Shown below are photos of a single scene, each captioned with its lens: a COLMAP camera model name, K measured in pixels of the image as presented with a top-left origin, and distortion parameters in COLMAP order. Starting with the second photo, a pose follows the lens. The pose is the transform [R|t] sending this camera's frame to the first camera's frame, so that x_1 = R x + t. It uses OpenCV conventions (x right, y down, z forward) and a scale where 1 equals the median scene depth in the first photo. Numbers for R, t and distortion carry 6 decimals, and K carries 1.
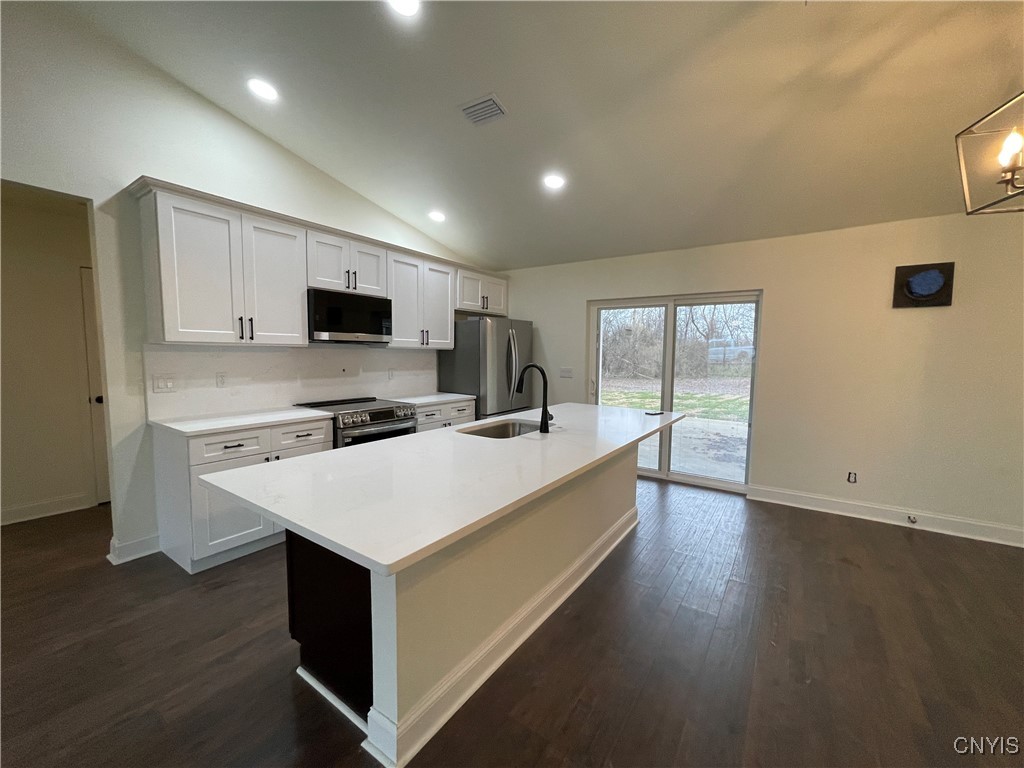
lens RADIAL K [[415.5, 0, 515.6], [0, 415.5, 387.2], [0, 0, 1]] dist [-0.002002, -0.000186]
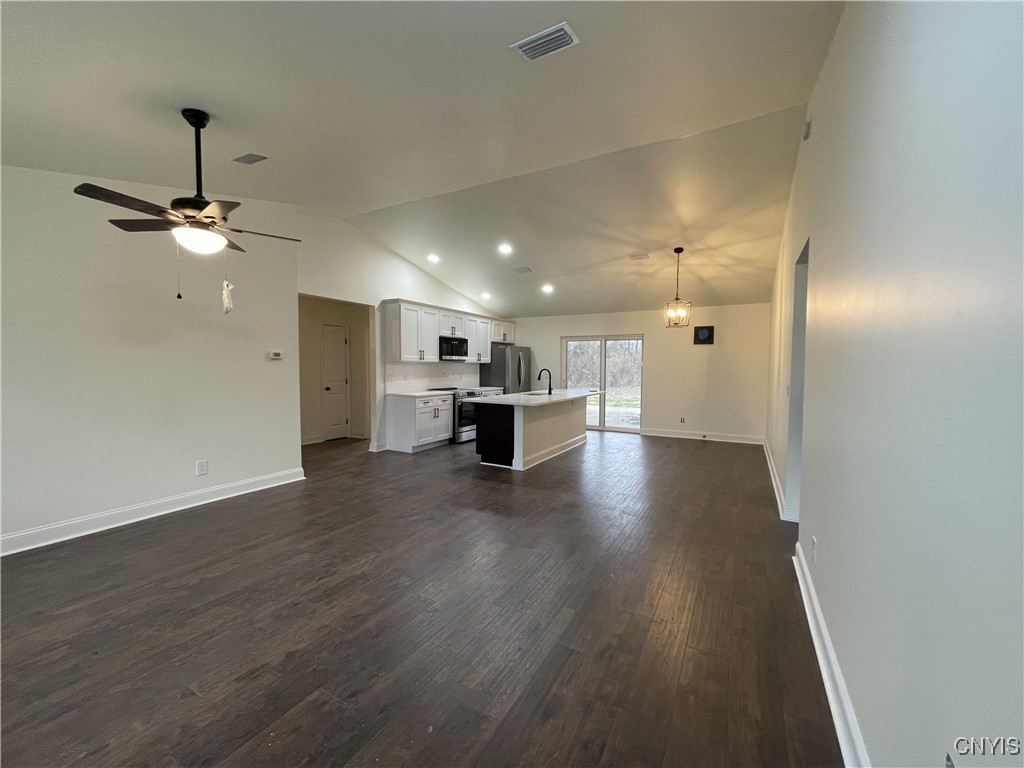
lens RADIAL K [[415.5, 0, 515.6], [0, 415.5, 387.2], [0, 0, 1]] dist [-0.002002, -0.000186]
pose [[0.995920, -0.011396, 0.089515, -0.236814], [0.013970, 0.999505, -0.028183, 0.082506], [-0.089149, 0.029319, 0.995587, -0.995171]]
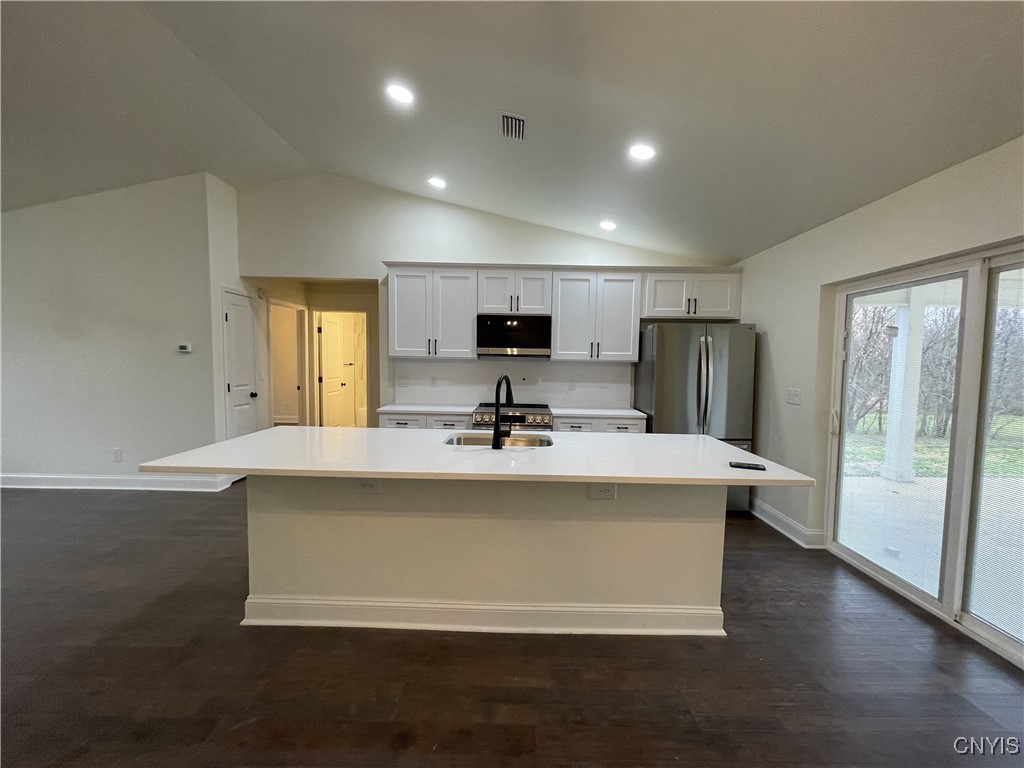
lens RADIAL K [[412.4, 0, 516.0], [0, 412.4, 388.5], [0, 0, 1]] dist [0.008732, 0.000025]
pose [[0.552953, 0.050941, -0.831654, 0.529750], [-0.080958, 0.996691, 0.007222, -0.020605], [0.829270, 0.063336, 0.555247, 0.316728]]
